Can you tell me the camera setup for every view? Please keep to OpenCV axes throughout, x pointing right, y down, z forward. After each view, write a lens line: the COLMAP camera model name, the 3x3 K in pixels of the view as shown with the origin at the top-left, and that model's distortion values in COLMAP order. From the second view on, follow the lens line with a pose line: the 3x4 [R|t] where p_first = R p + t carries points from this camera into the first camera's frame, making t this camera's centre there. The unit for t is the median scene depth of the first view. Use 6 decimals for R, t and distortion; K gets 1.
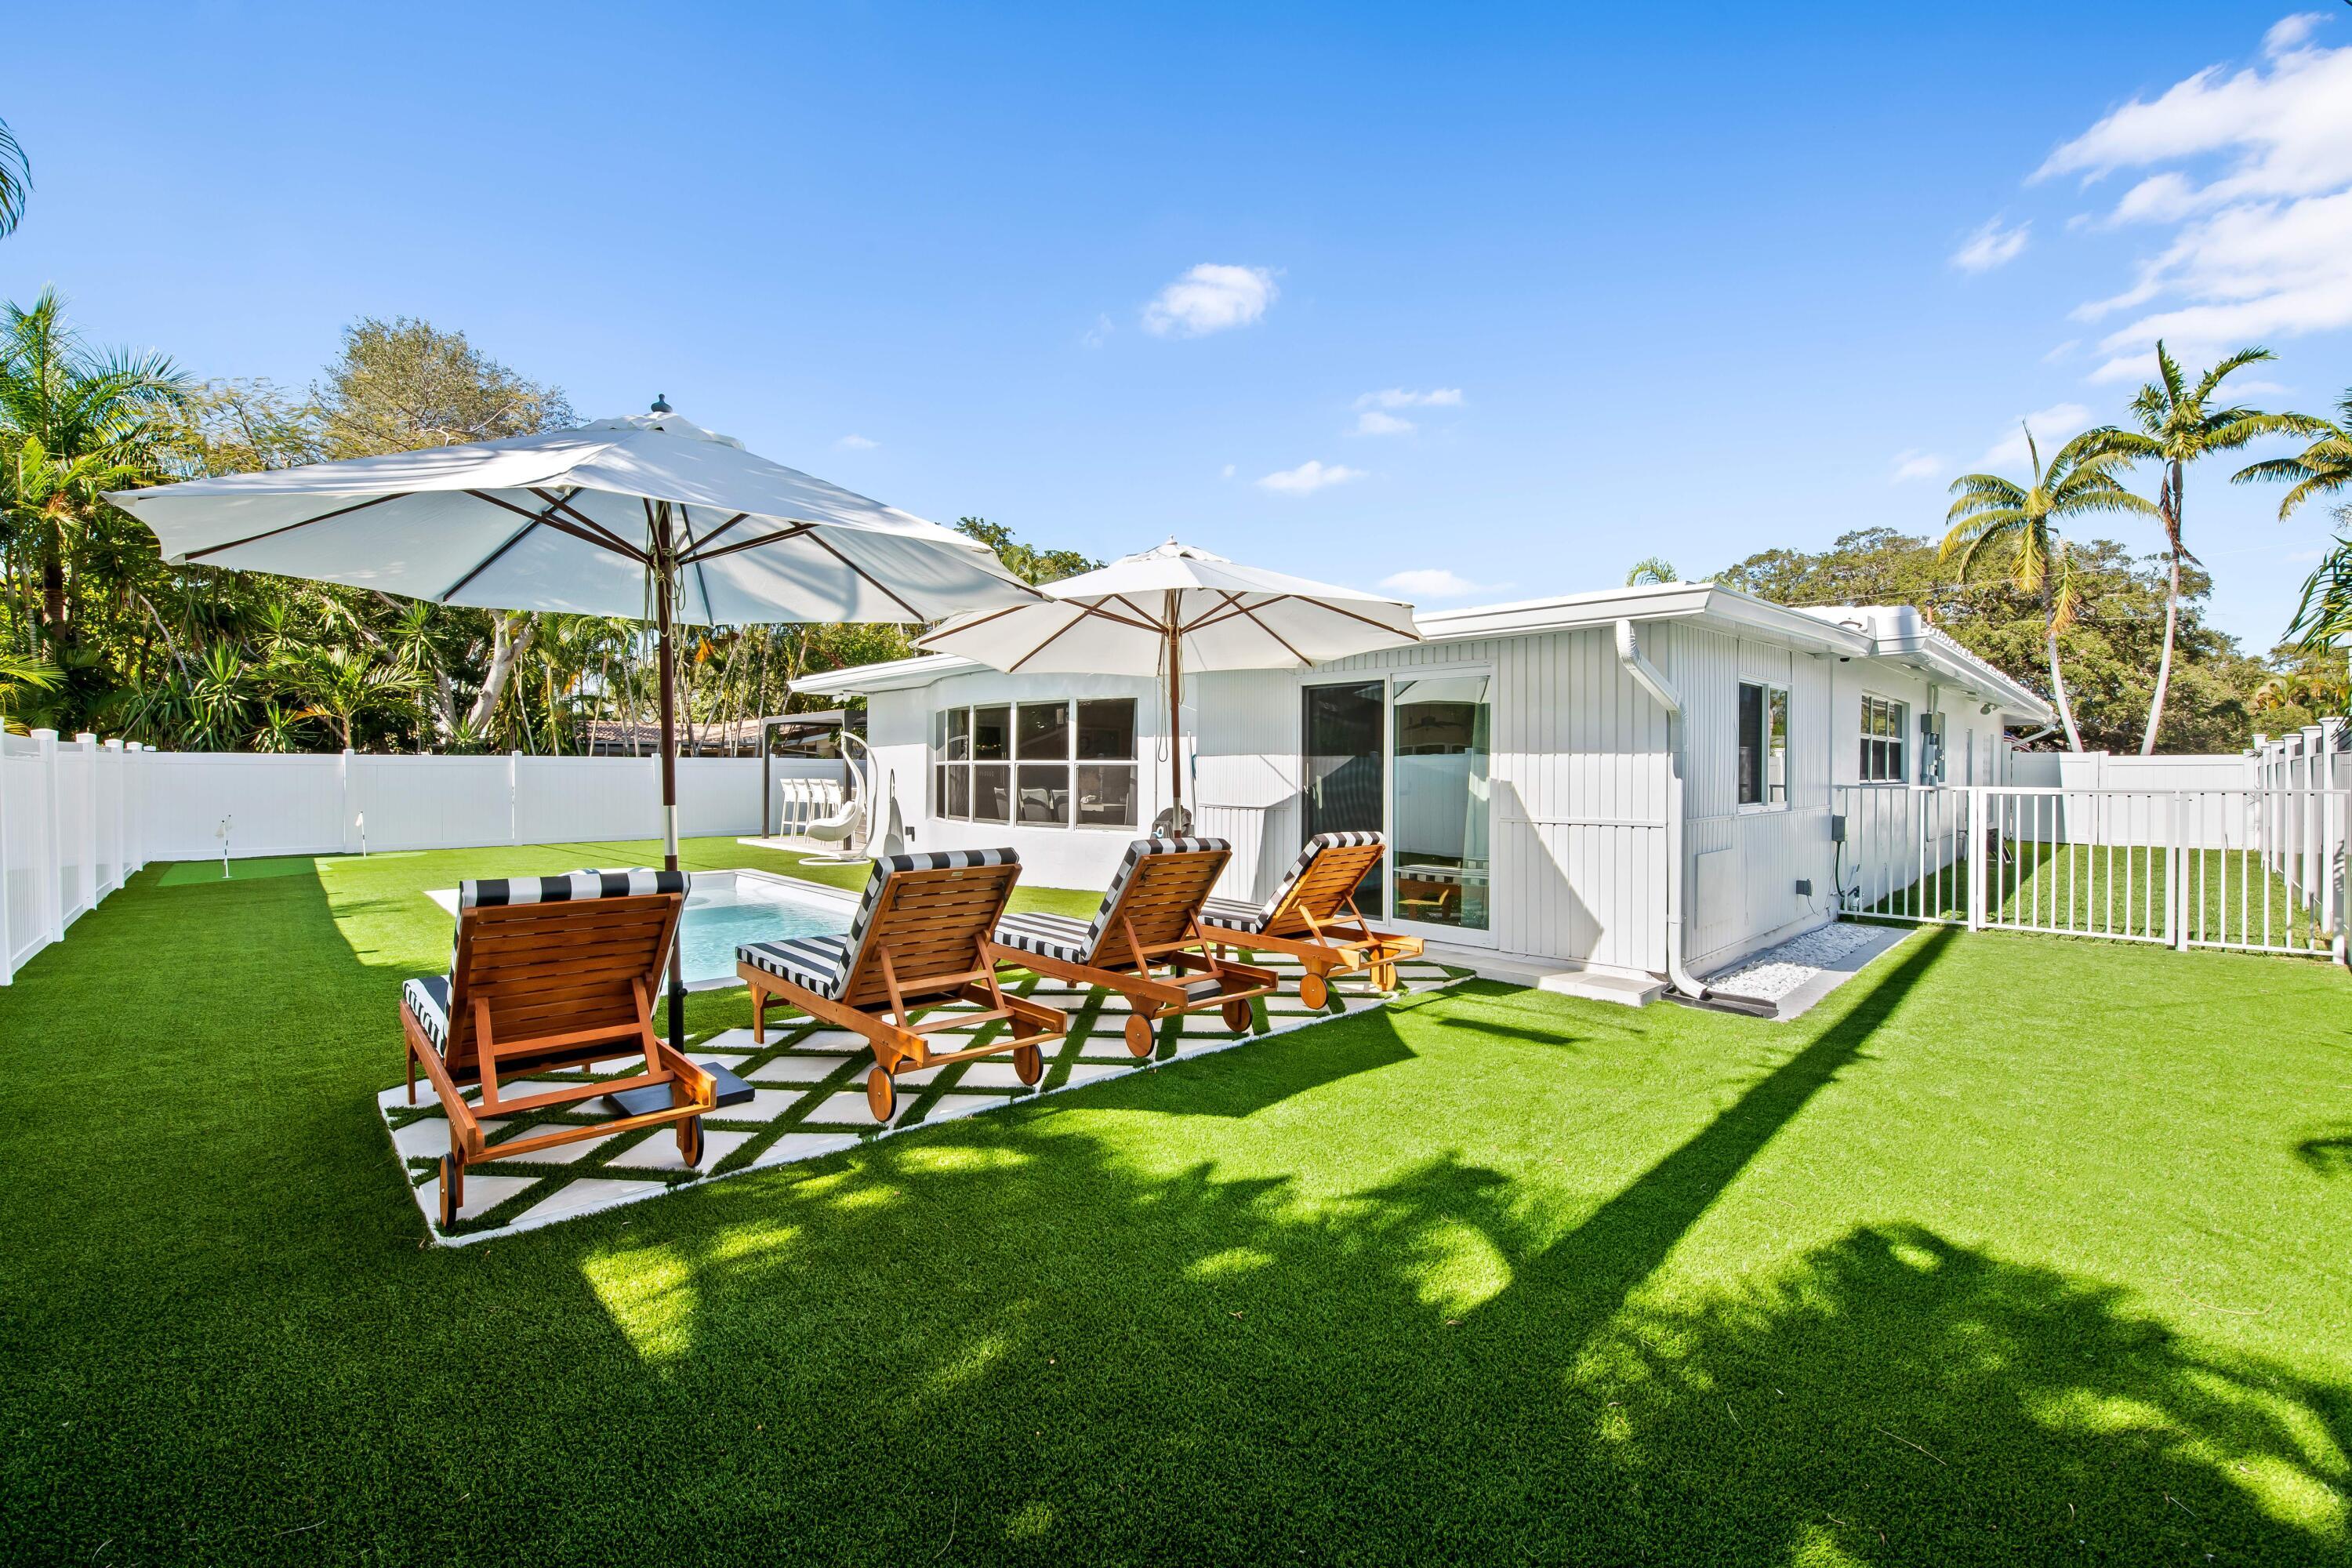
lens RADIAL K [[949.0, 0, 1178.7], [0, 949.0, 776.5], [0, 0, 1]] dist [-0.000257, -0.000047]
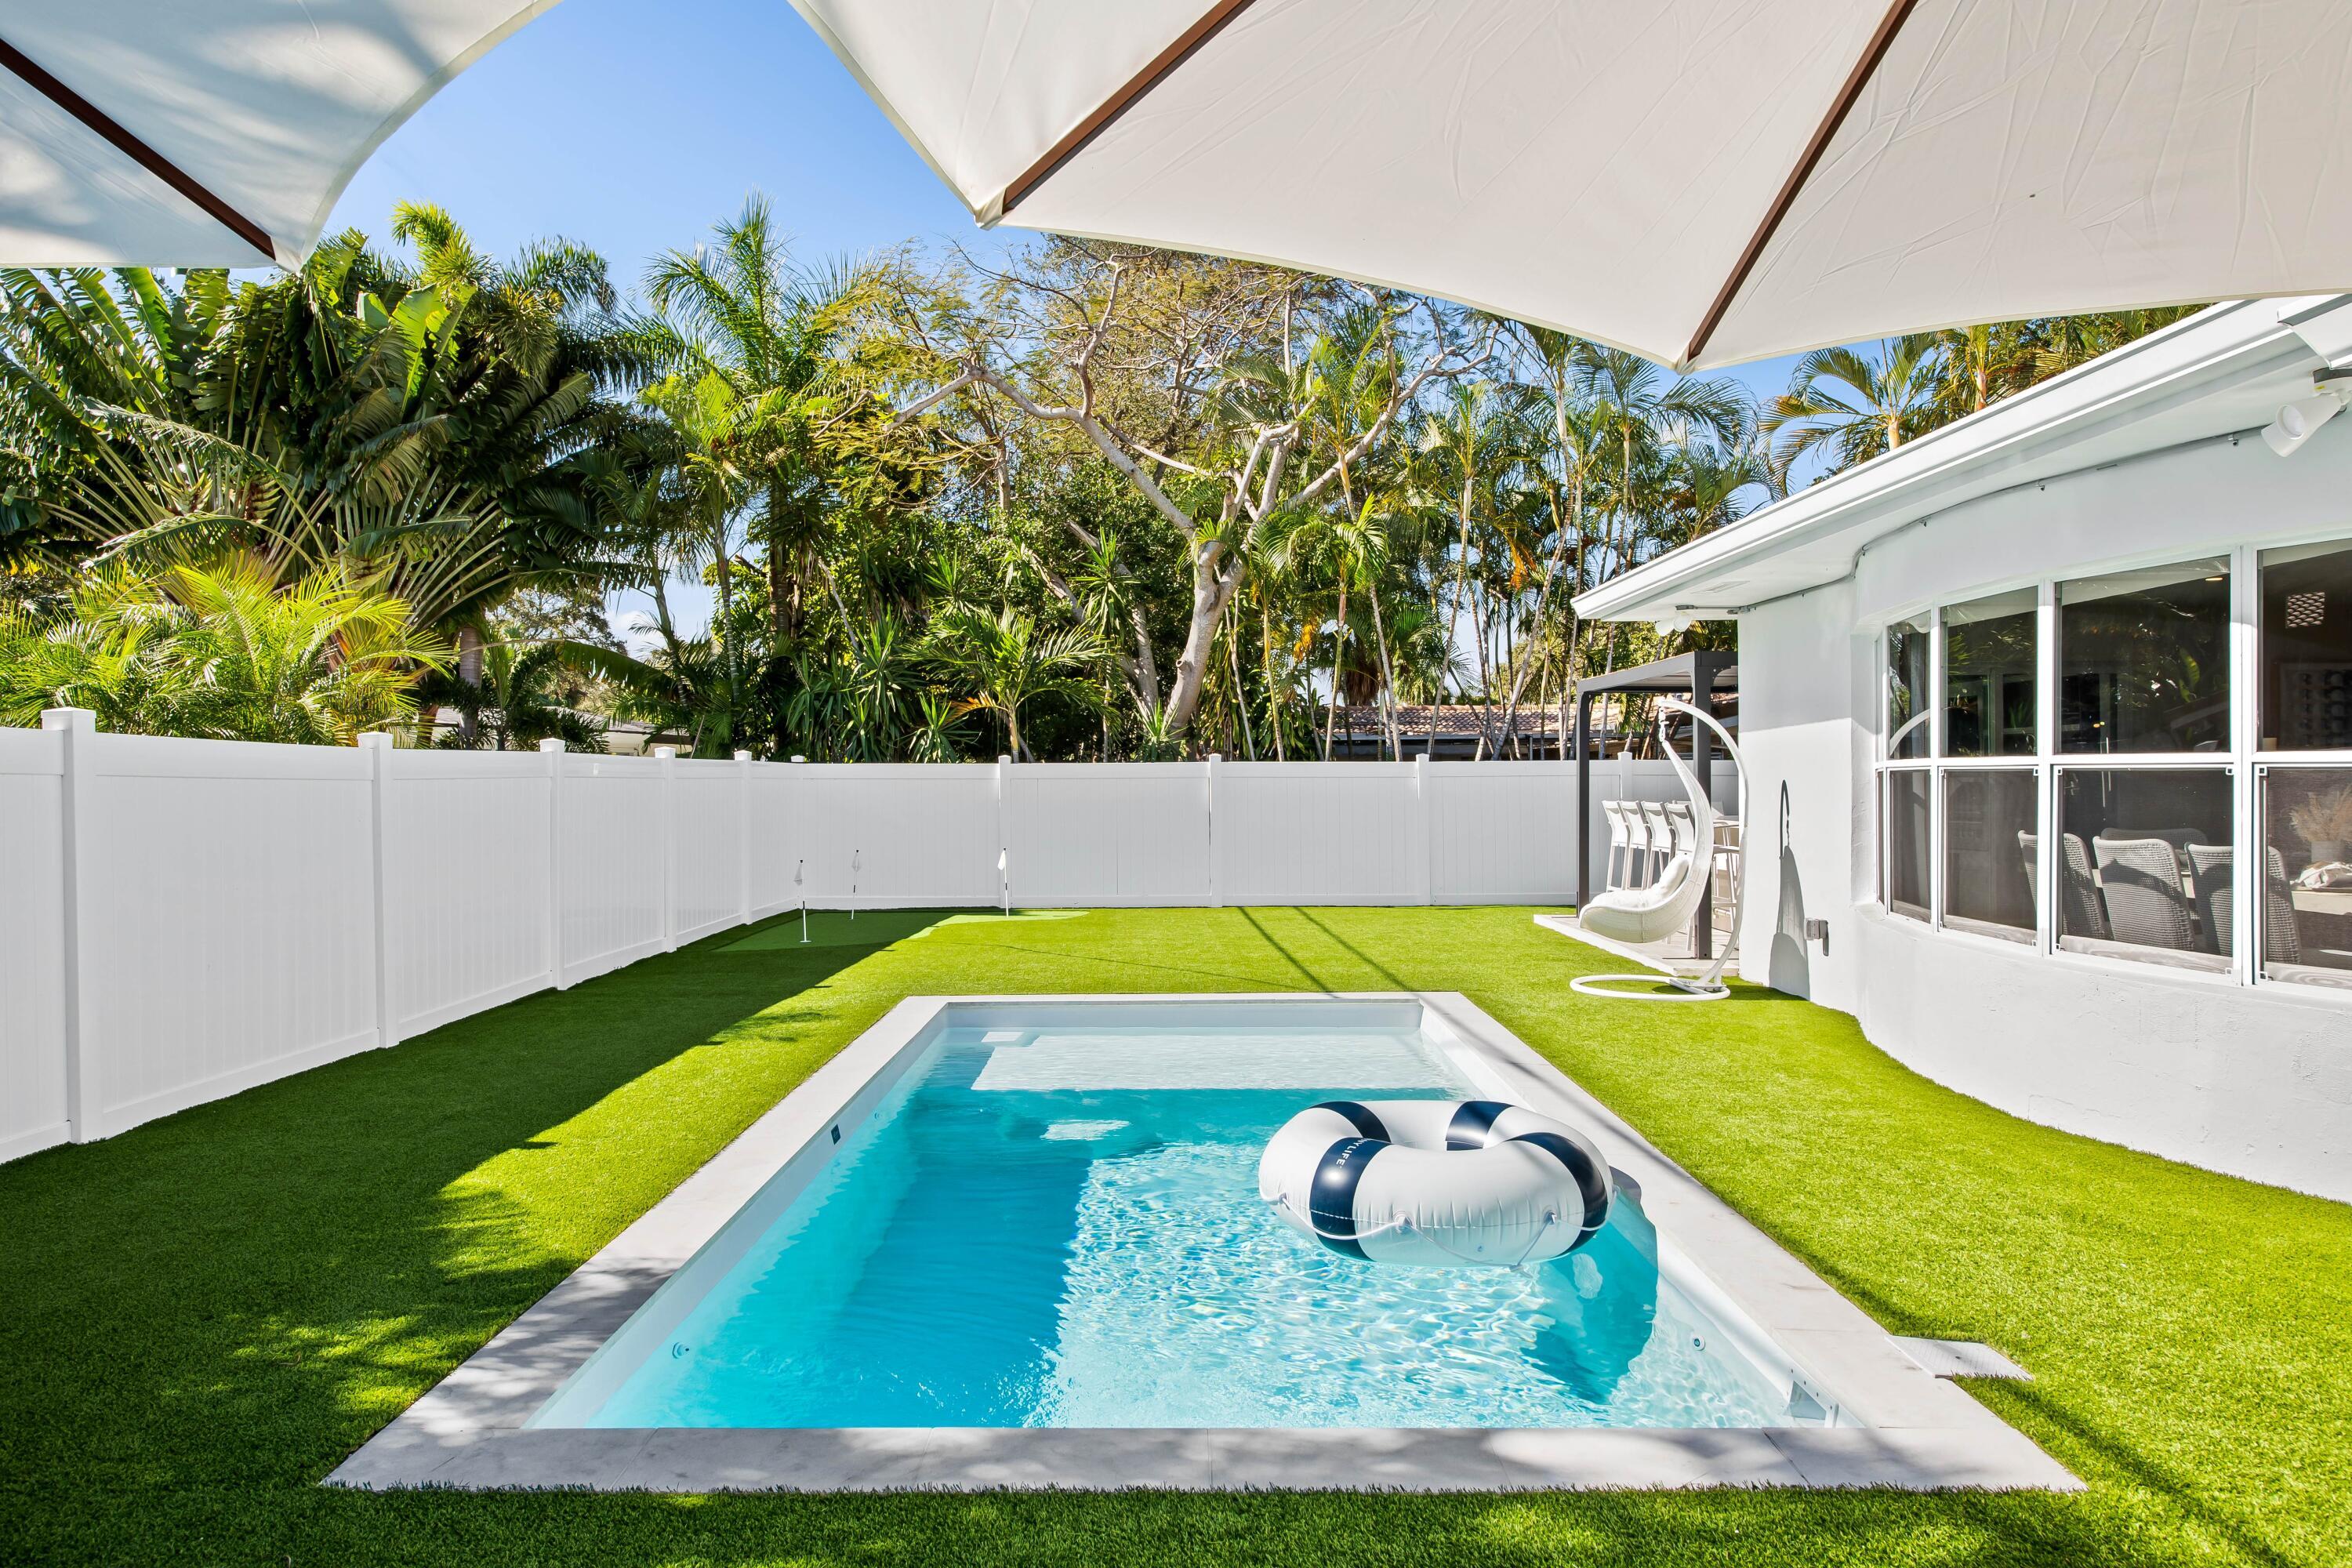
lens RADIAL K [[1537.8, 0, 1182.8], [0, 1537.8, 779.9], [0, 0, 1]] dist [0.006362, 0.001318]
pose [[0.703341, -0.004683, -0.710837, 0.001392], [-0.000518, 0.999975, -0.007101, -0.003470], [0.710852, 0.005363, 0.703321, 0.317862]]
